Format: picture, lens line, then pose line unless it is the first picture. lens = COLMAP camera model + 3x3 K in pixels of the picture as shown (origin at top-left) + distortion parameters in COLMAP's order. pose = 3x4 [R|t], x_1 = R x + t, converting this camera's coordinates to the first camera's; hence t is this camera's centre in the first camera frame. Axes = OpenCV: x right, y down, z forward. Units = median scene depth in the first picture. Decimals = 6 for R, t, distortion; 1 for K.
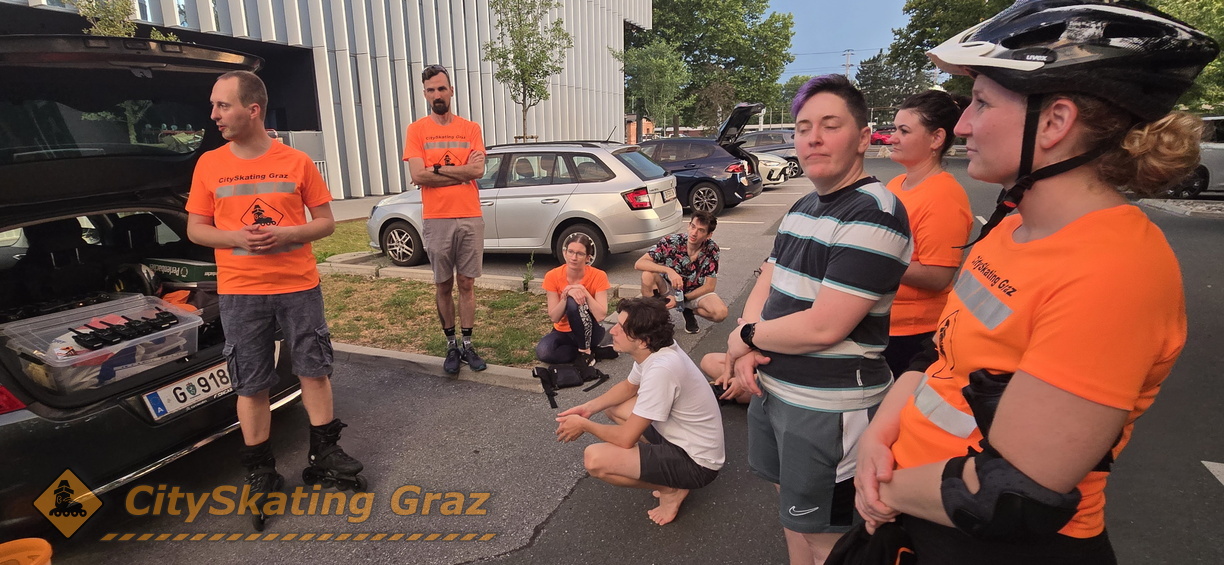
lens RADIAL K [[621.7, 0, 612.0], [0, 621.7, 282.5], [0, 0, 1]] dist [0.003691, 0.000330]
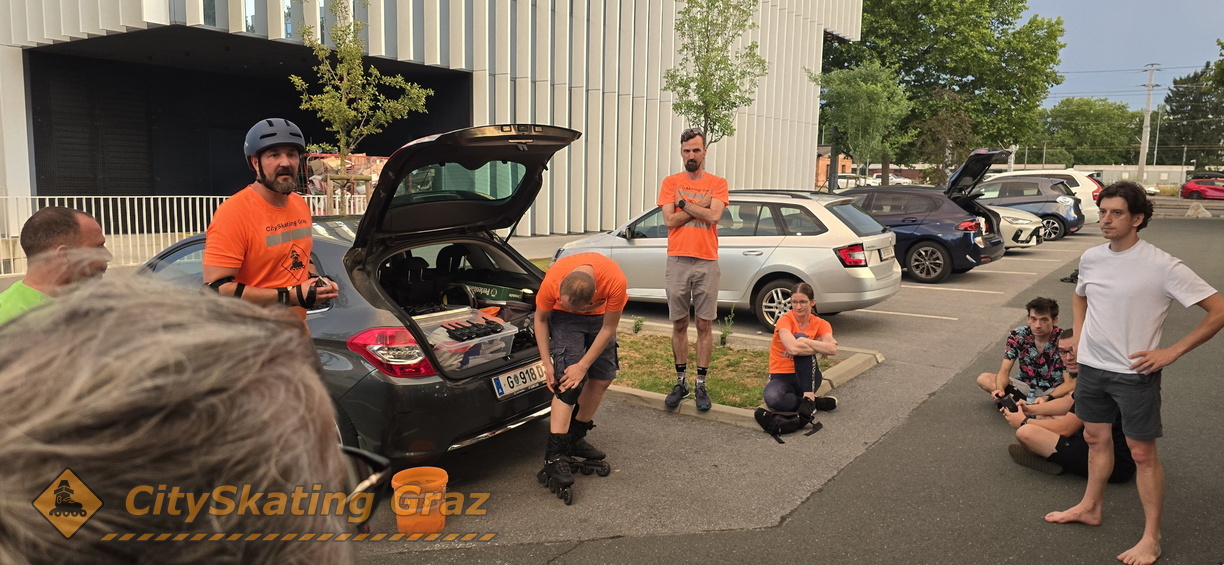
lens RADIAL K [[835.5, 0, 612.0], [0, 835.5, 282.5], [0, 0, 1]] dist [0.081497, -0.002332]
pose [[0.978320, 0.060169, -0.198164, -0.034259], [-0.079148, 0.992856, -0.089287, 0.026475], [0.191377, 0.103035, 0.976094, -0.167529]]
